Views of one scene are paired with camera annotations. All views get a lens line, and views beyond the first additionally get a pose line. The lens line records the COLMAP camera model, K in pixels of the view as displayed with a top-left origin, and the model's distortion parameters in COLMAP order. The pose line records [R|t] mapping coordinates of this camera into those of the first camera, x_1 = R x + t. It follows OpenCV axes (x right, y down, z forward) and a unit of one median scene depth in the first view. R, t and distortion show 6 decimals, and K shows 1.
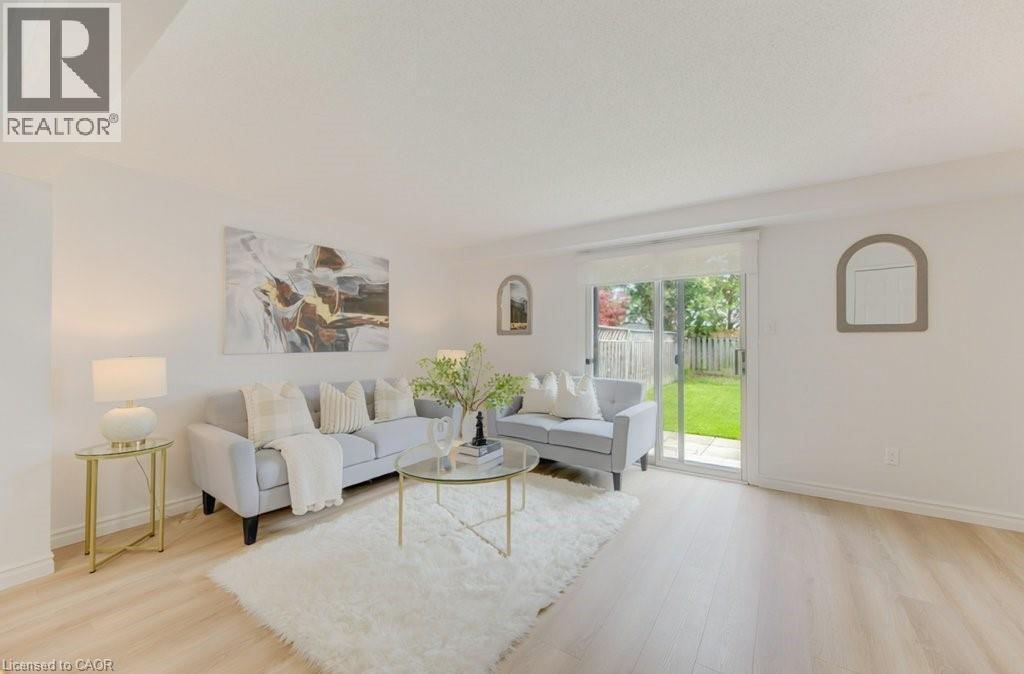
lens RADIAL K [[406.4, 0, 515.7], [0, 406.4, 335.6], [0, 0, 1]] dist [0.018806, 0.000034]
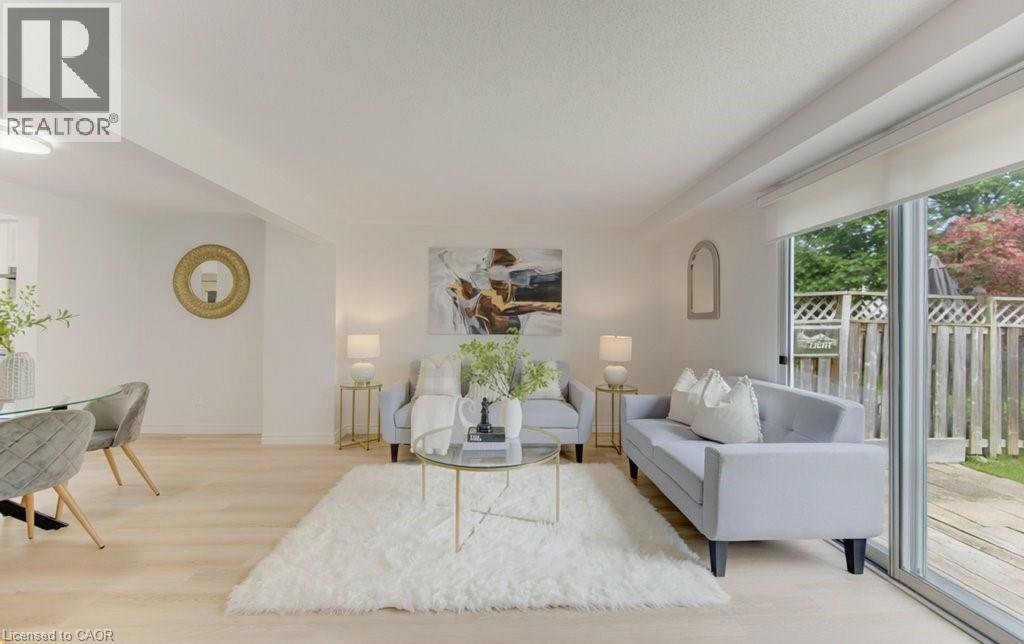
lens RADIAL K [[378.9, 0, 505.0], [0, 378.9, 323.5], [0, 0, 1]] dist [-0.000154, -0.000202]
pose [[0.576187, -0.001047, -0.817317, 0.482967], [0.004366, 0.999989, 0.001796, 0.005212], [0.817306, -0.004603, 0.576185, 0.370011]]
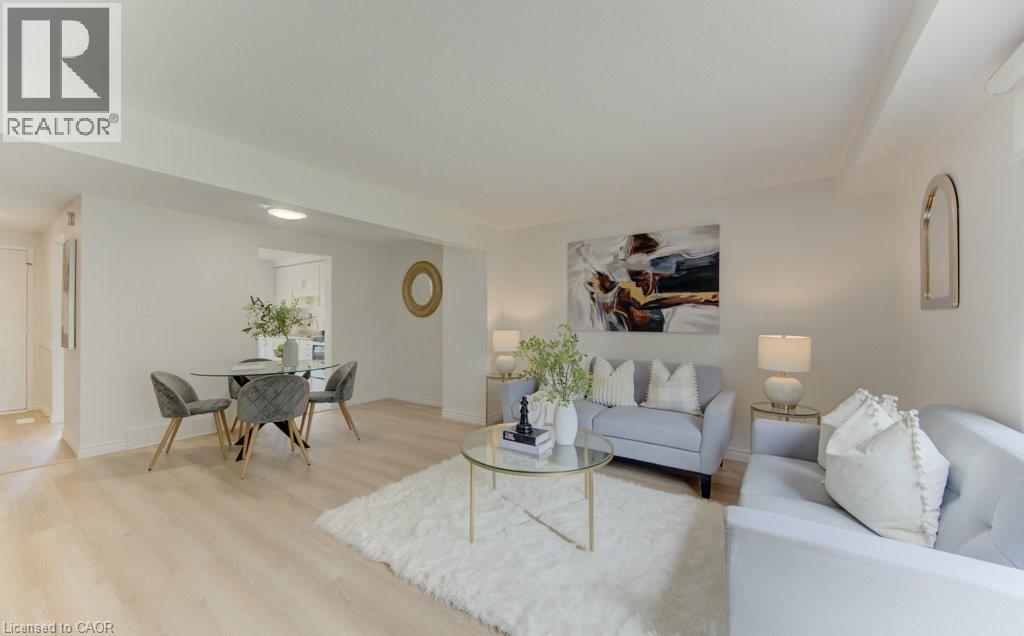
lens RADIAL K [[382.8, 0, 513.7], [0, 382.8, 320.6], [0, 0, 1]] dist [0.003128, 0.000235]
pose [[-0.016544, -0.000316, -0.999863, 0.563666], [0.011683, 0.999932, -0.000509, 0.007641], [0.999795, -0.011689, -0.016539, 0.703658]]
